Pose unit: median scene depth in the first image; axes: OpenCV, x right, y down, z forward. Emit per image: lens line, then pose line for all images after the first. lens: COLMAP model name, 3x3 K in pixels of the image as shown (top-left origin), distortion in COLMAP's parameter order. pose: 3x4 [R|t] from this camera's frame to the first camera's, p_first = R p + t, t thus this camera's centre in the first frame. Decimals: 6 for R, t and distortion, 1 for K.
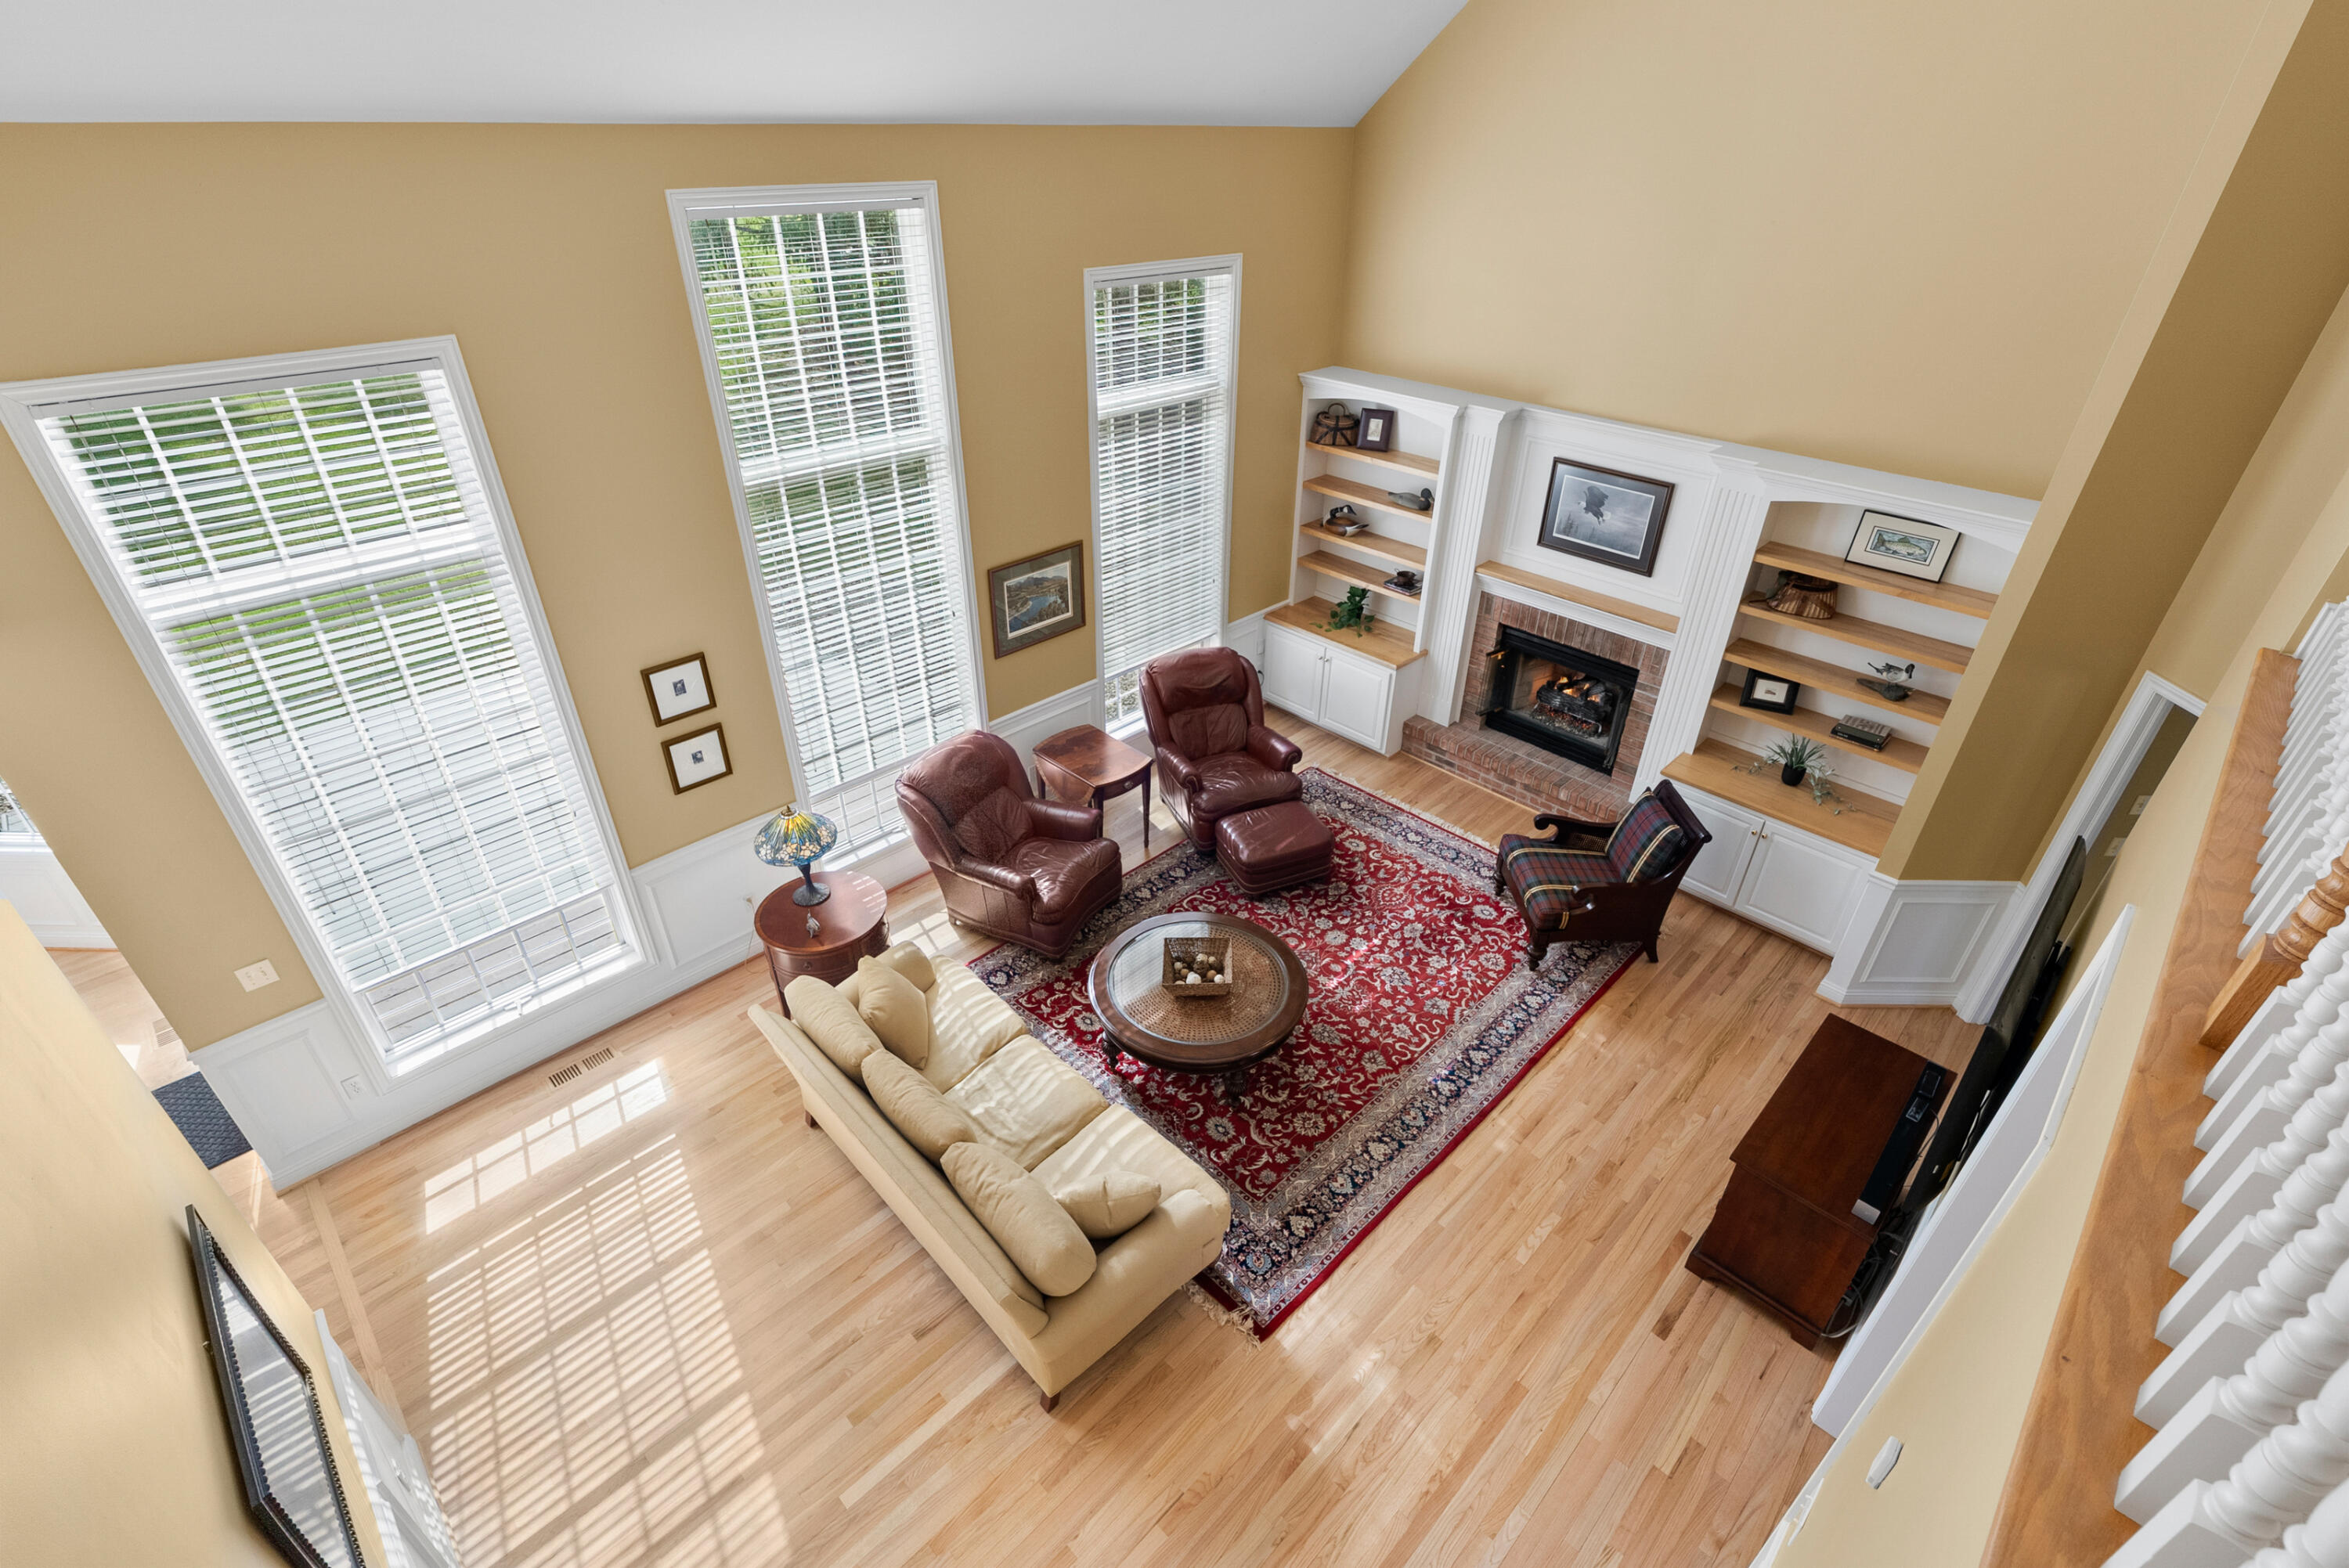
lens RADIAL K [[1066.5, 0, 1188.0], [0, 1066.5, 787.3], [0, 0, 1]] dist [-0.004842, -0.000082]
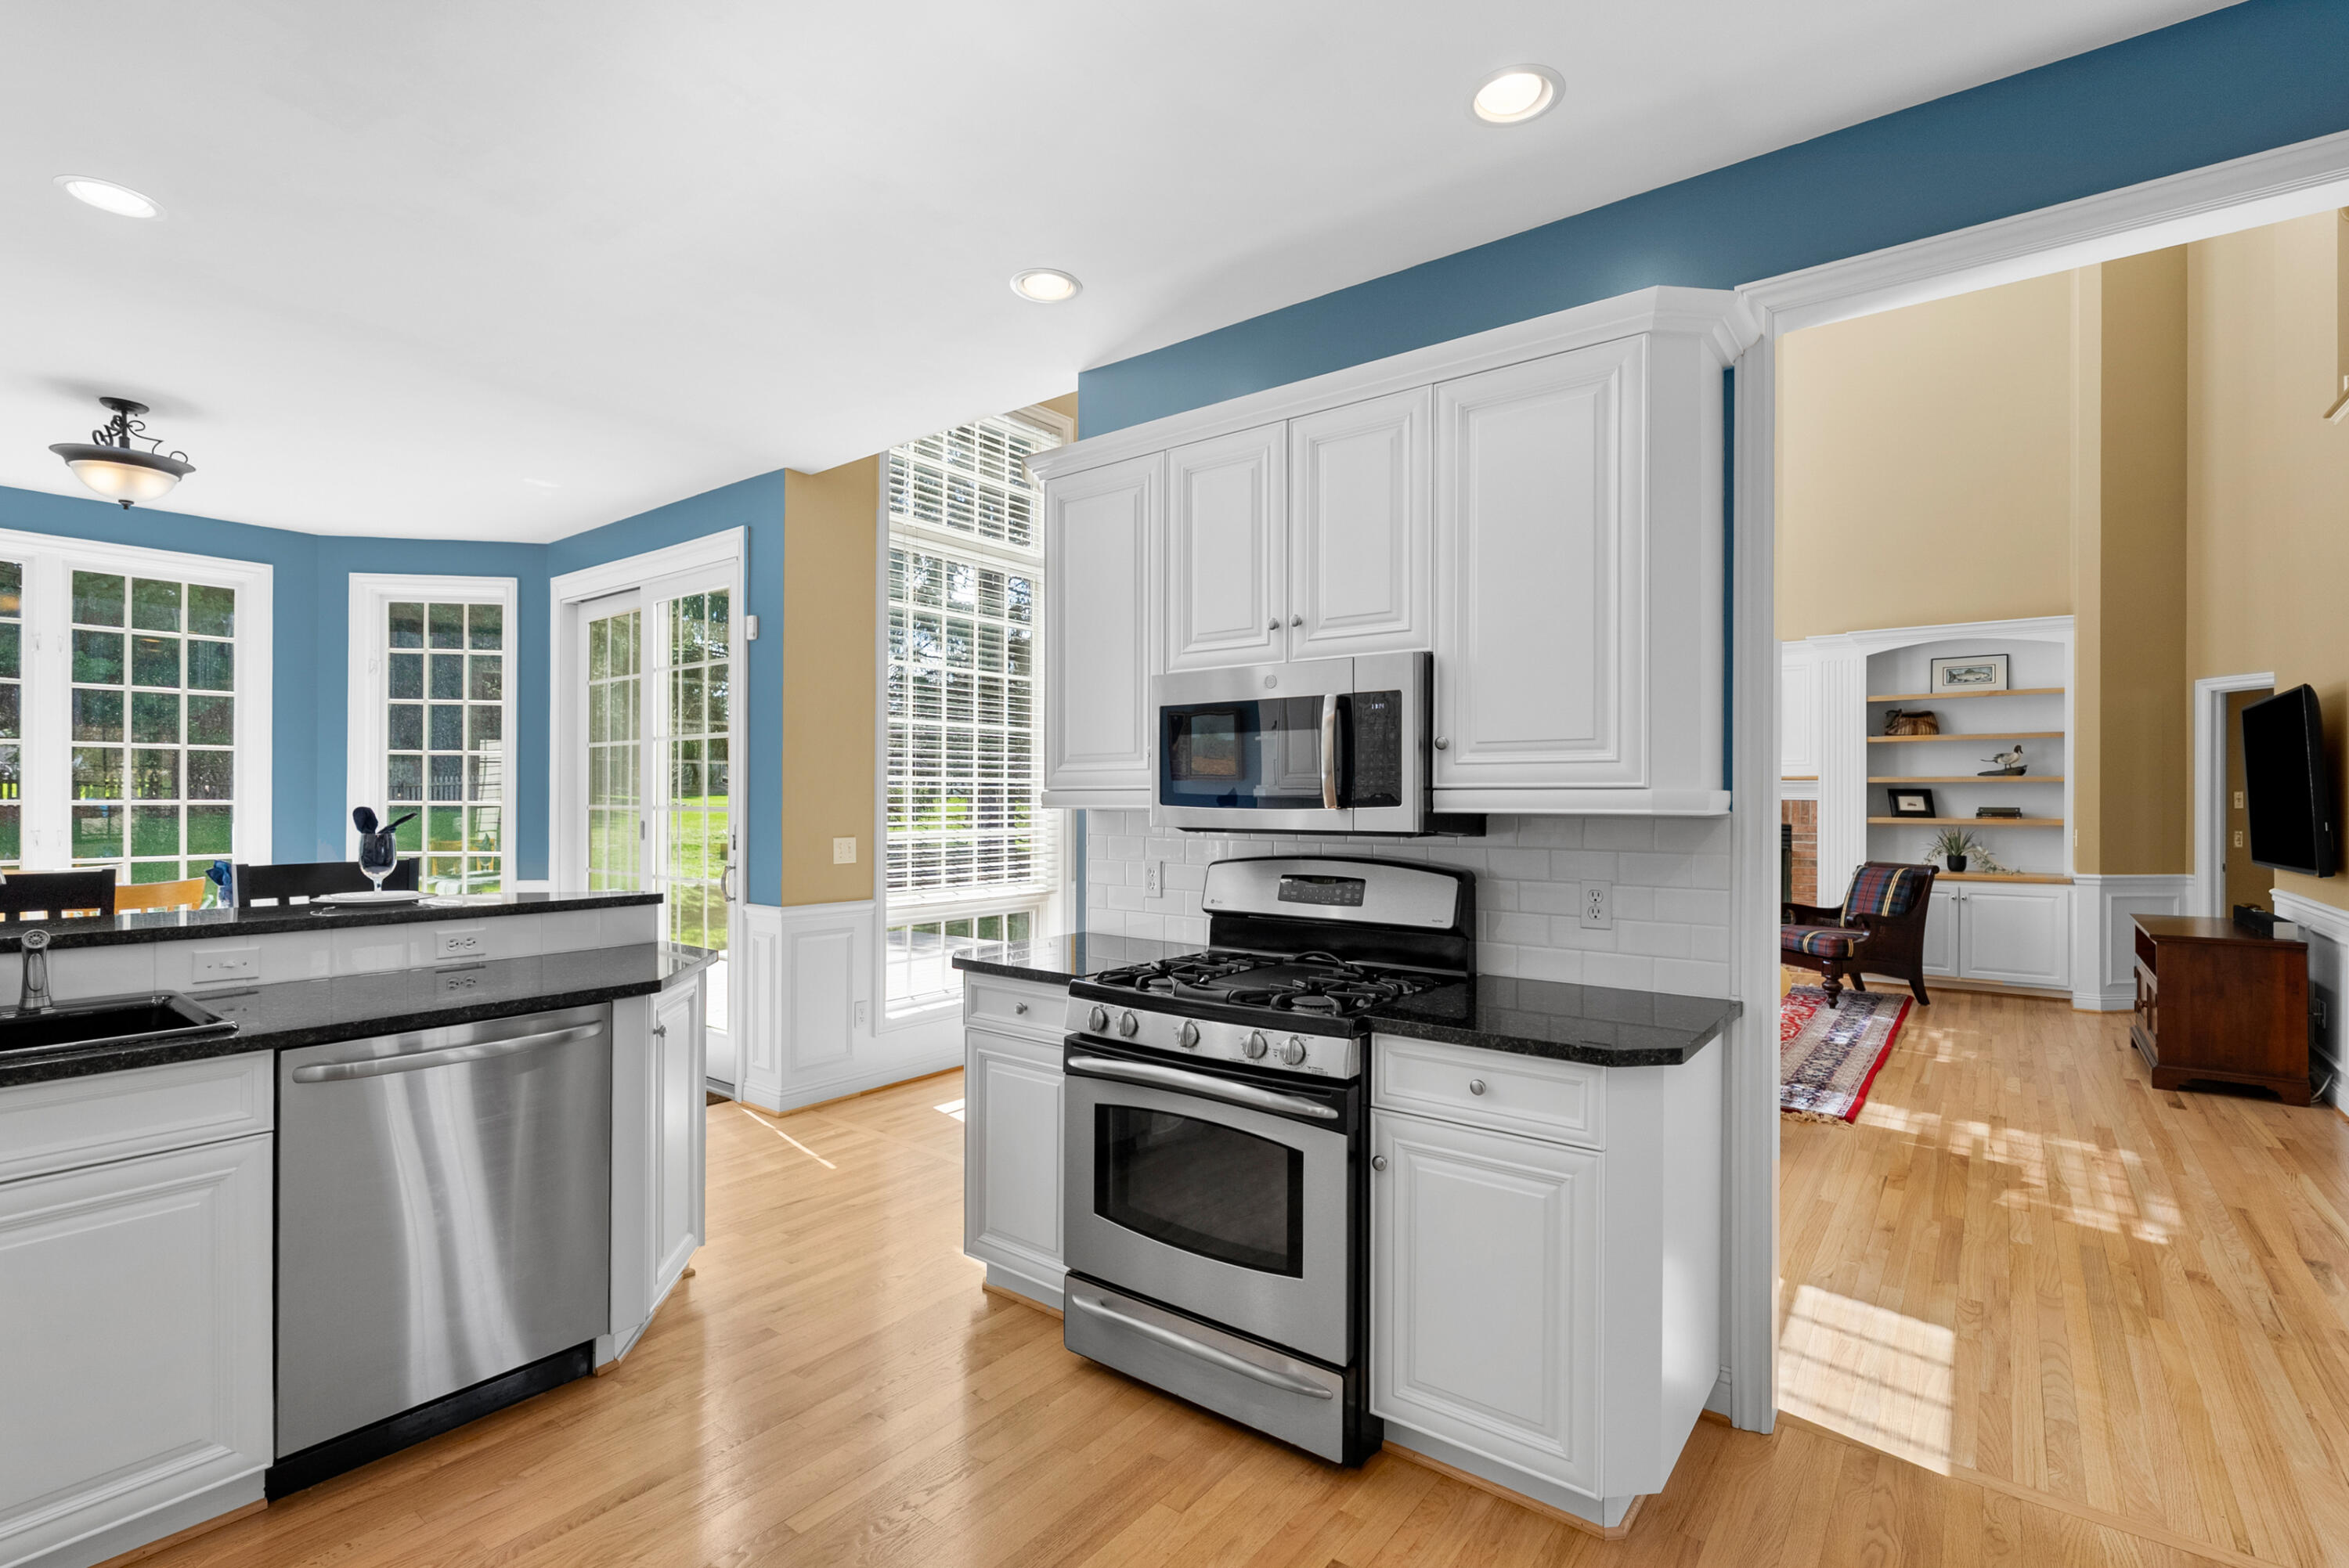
lens RADIAL K [[1066.5, 0, 1188.0], [0, 1066.5, 787.3], [0, 0, 1]] dist [-0.004842, -0.000082]
pose [[0.991035, -0.005429, 0.133490, -0.529370], [0.076917, 0.840151, -0.536871, 0.565010], [-0.109237, 0.542325, 0.833037, 0.030349]]
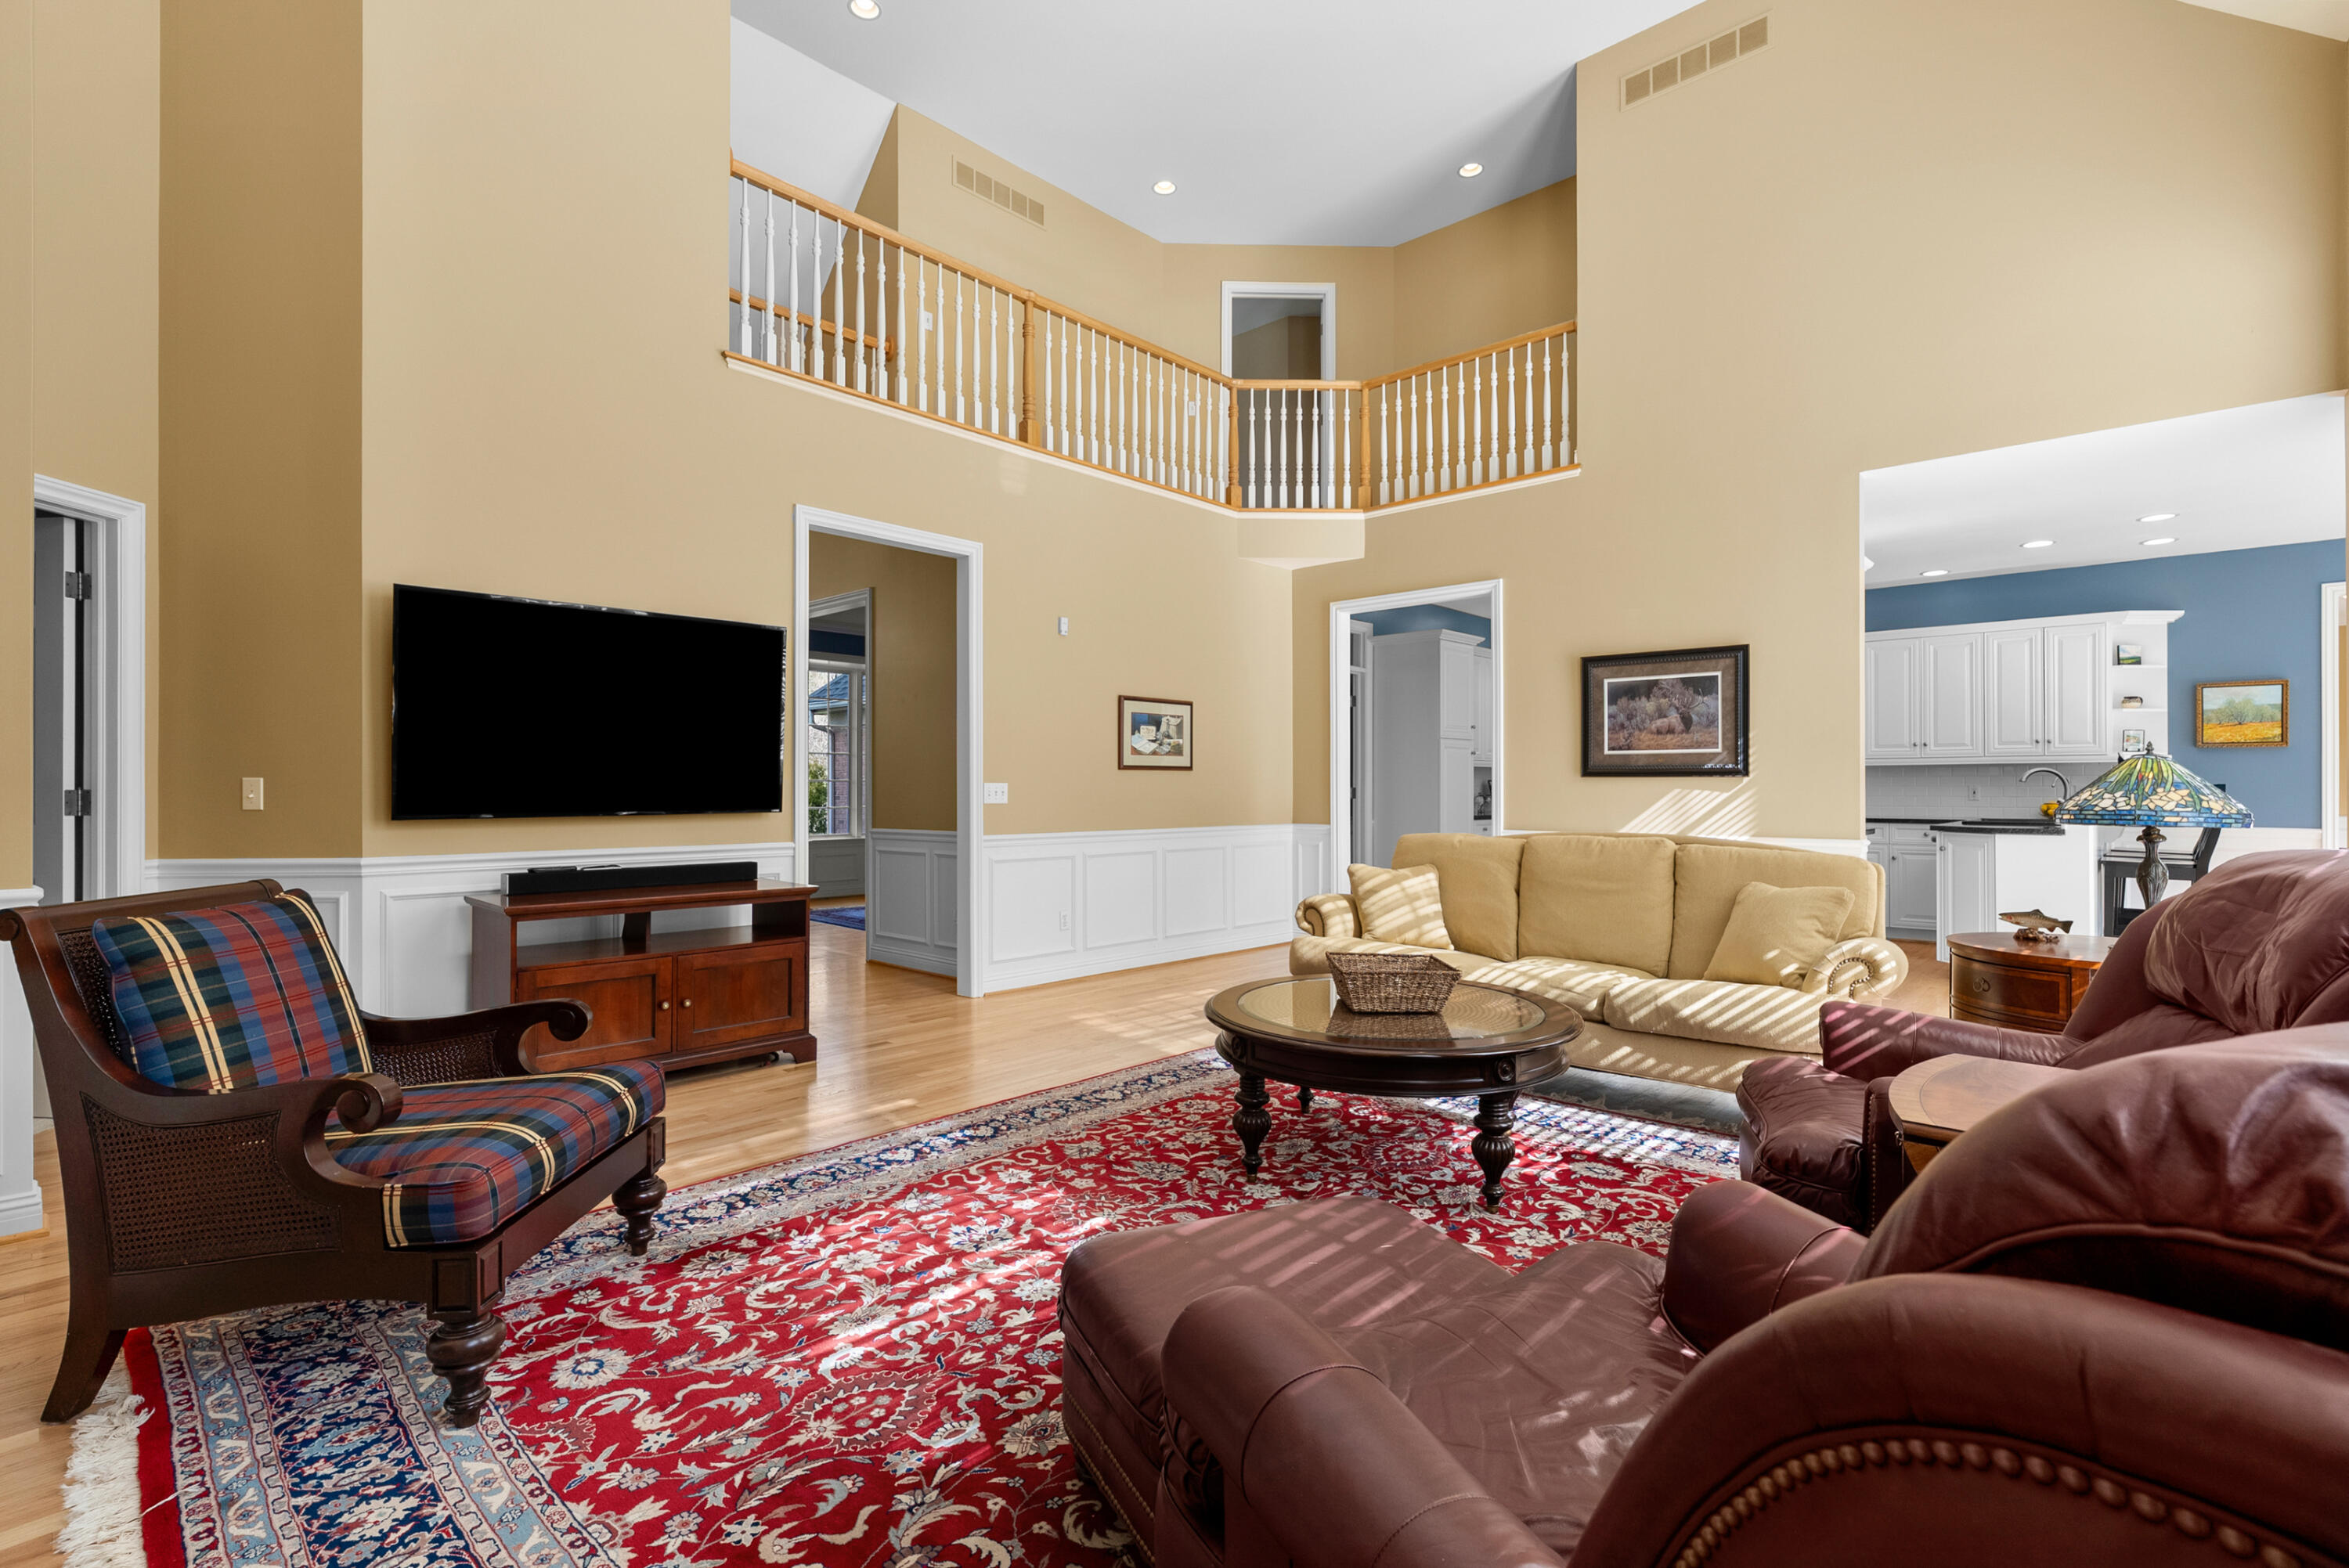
lens RADIAL K [[1066.5, 0, 1188.0], [0, 1066.5, 787.3], [0, 0, 1]] dist [-0.004842, -0.000082]
pose [[-0.999229, -0.010590, -0.037816, 0.137422], [-0.029243, 0.843376, 0.536528, -0.227087], [0.026211, 0.537220, -0.843035, 1.360389]]
